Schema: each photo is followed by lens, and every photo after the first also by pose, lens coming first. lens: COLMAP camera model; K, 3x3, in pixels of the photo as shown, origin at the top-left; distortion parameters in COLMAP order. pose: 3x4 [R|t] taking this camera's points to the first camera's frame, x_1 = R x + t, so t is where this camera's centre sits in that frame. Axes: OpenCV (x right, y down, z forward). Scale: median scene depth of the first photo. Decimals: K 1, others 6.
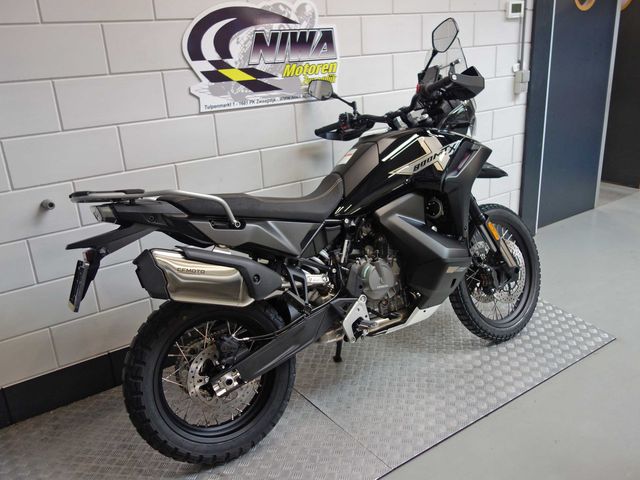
lens RADIAL K [[565.4, 0, 320.0], [0, 565.4, 240.0], [0, 0, 1]] dist [0.034951, -0.003621]
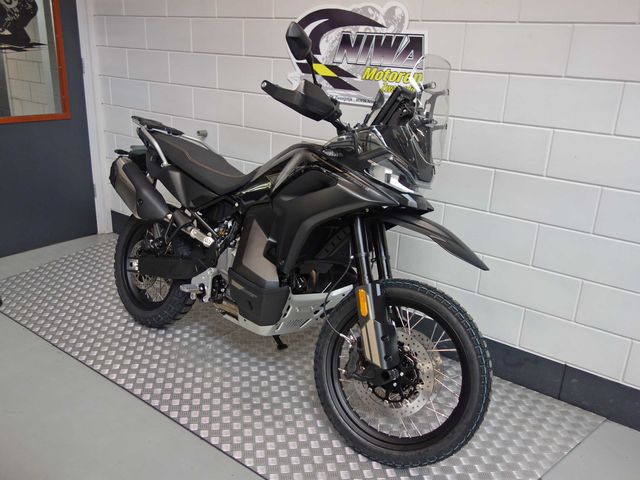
lens RADIAL K [[565.4, 0, 320.0], [0, 565.4, 240.0], [0, 0, 1]] dist [0.034951, -0.003621]
pose [[0.297289, 0.374619, -0.878226, 0.970358], [-0.372142, 0.892532, 0.254747, -0.278884], [0.879278, 0.251091, 0.404751, 0.638195]]
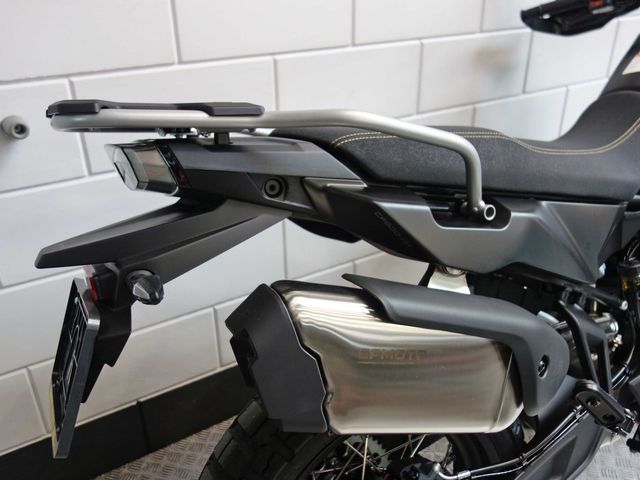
lens RADIAL K [[565.4, 0, 320.0], [0, 565.4, 240.0], [0, 0, 1]] dist [0.034951, -0.003621]
pose [[0.997993, 0.058421, -0.024444, -0.188197], [-0.054803, 0.990136, 0.128951, -0.039282], [0.031737, -0.127352, 0.991350, 0.470472]]
